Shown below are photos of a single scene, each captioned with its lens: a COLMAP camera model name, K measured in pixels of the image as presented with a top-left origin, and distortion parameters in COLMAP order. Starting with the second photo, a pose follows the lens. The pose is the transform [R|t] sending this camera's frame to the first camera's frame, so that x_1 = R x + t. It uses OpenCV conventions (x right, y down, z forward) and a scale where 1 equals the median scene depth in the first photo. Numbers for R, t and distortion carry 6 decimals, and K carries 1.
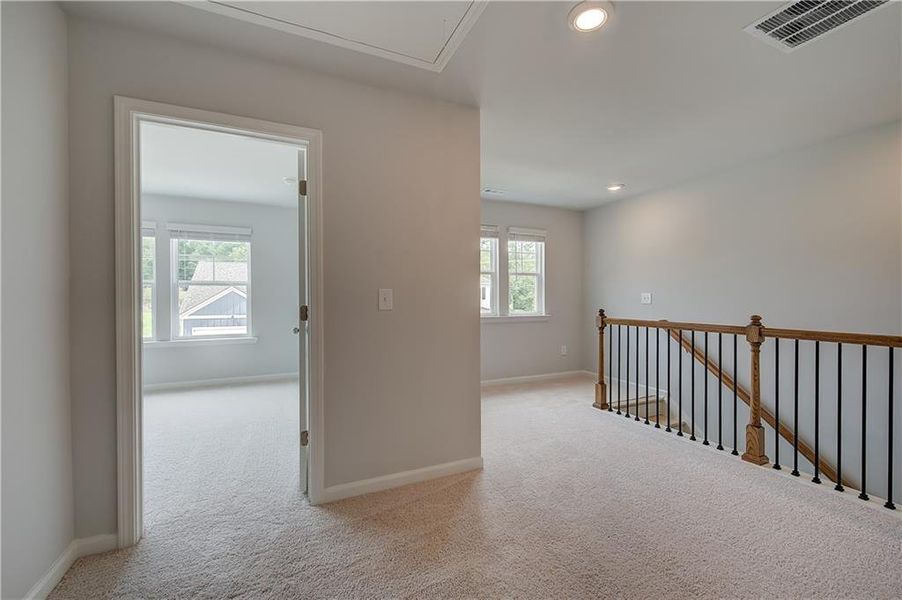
lens RADIAL K [[363.2, 0, 454.9], [0, 363.2, 301.0], [0, 0, 1]] dist [0.000893, 0.000061]
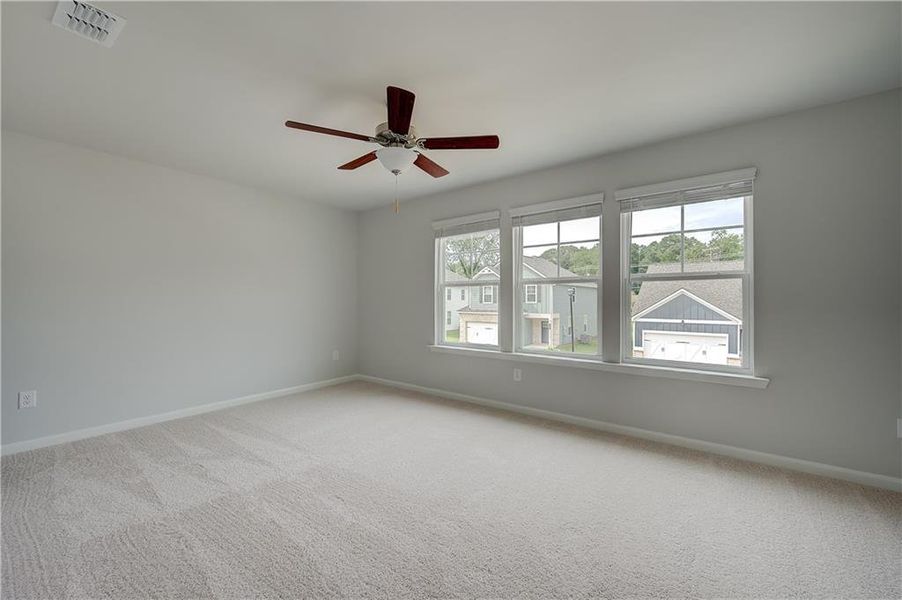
lens RADIAL K [[363.2, 0, 454.9], [0, 363.2, 301.0], [0, 0, 1]] dist [0.000893, 0.000061]
pose [[0.451754, 0.002189, -0.892140, -0.064796], [-0.009777, 0.999949, -0.002497, -0.000430], [0.892089, 0.009851, 0.451753, 0.085781]]
